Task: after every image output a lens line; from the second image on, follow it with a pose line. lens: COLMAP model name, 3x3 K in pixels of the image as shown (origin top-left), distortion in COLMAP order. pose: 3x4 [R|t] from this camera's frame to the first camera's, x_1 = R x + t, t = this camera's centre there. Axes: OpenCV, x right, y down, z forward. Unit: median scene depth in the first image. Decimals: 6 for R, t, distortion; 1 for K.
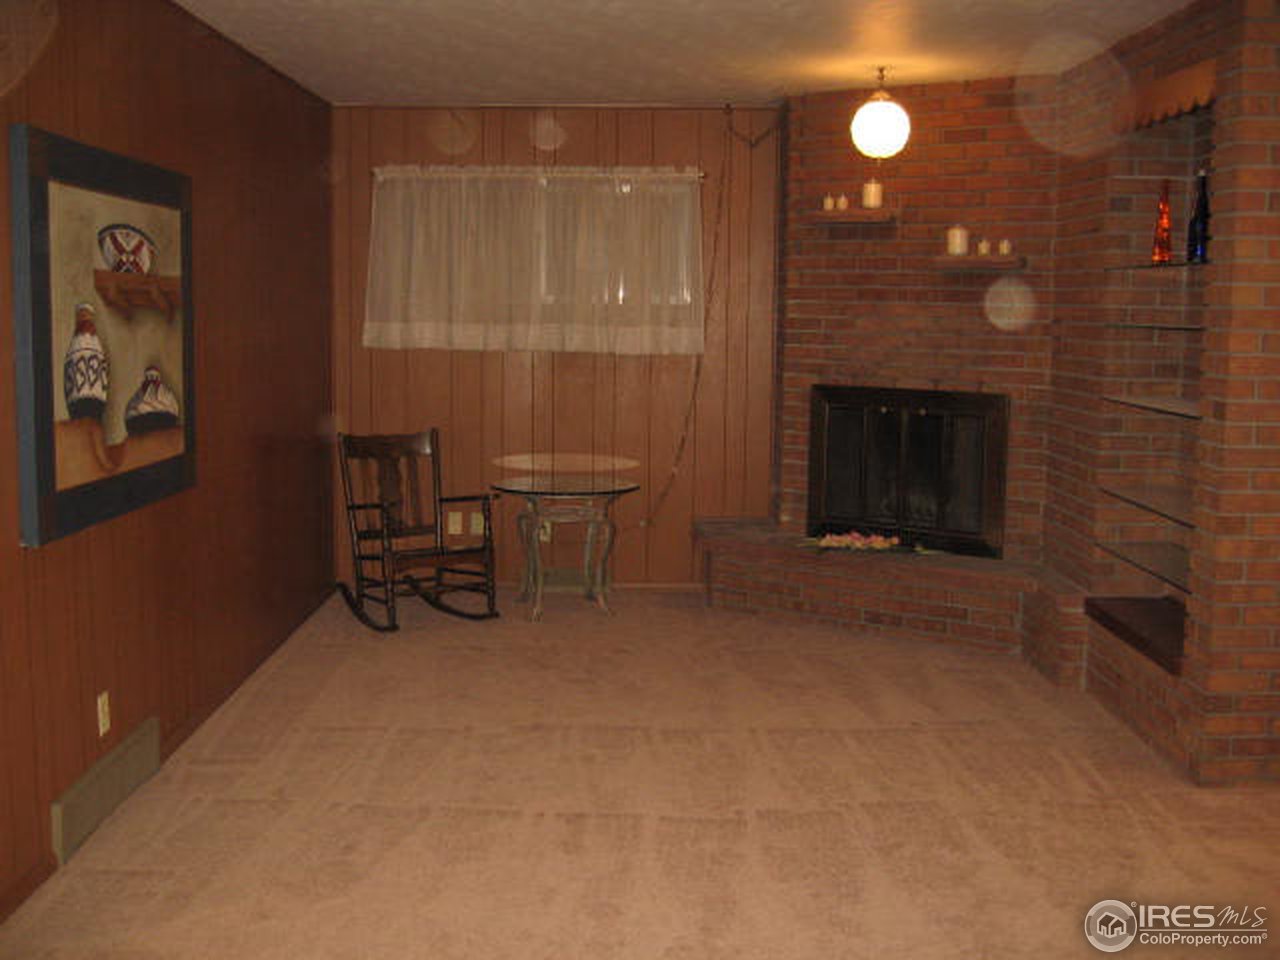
lens RADIAL K [[1404.6, 0, 640.0], [0, 1404.6, 480.0], [0, 0, 1]] dist [-0.119226, 0.059182]
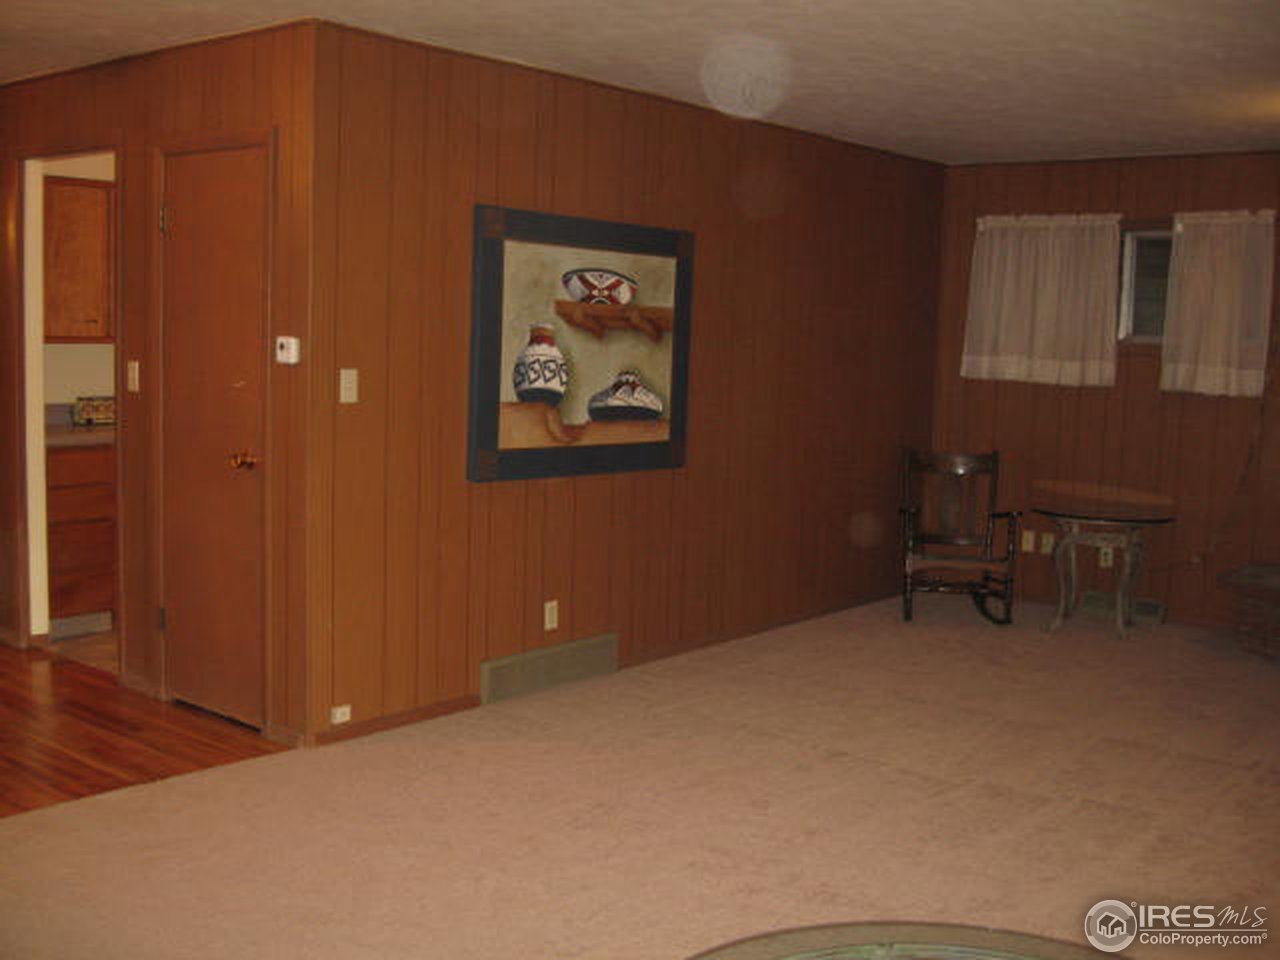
lens RADIAL K [[1404.6, 0, 640.0], [0, 1404.6, 480.0], [0, 0, 1]] dist [-0.119226, 0.059182]
pose [[0.773055, 0.082796, -0.628912, 0.547213], [-0.102236, 0.994746, 0.005290, 0.015153], [0.626046, 0.060208, 0.777459, -0.062609]]
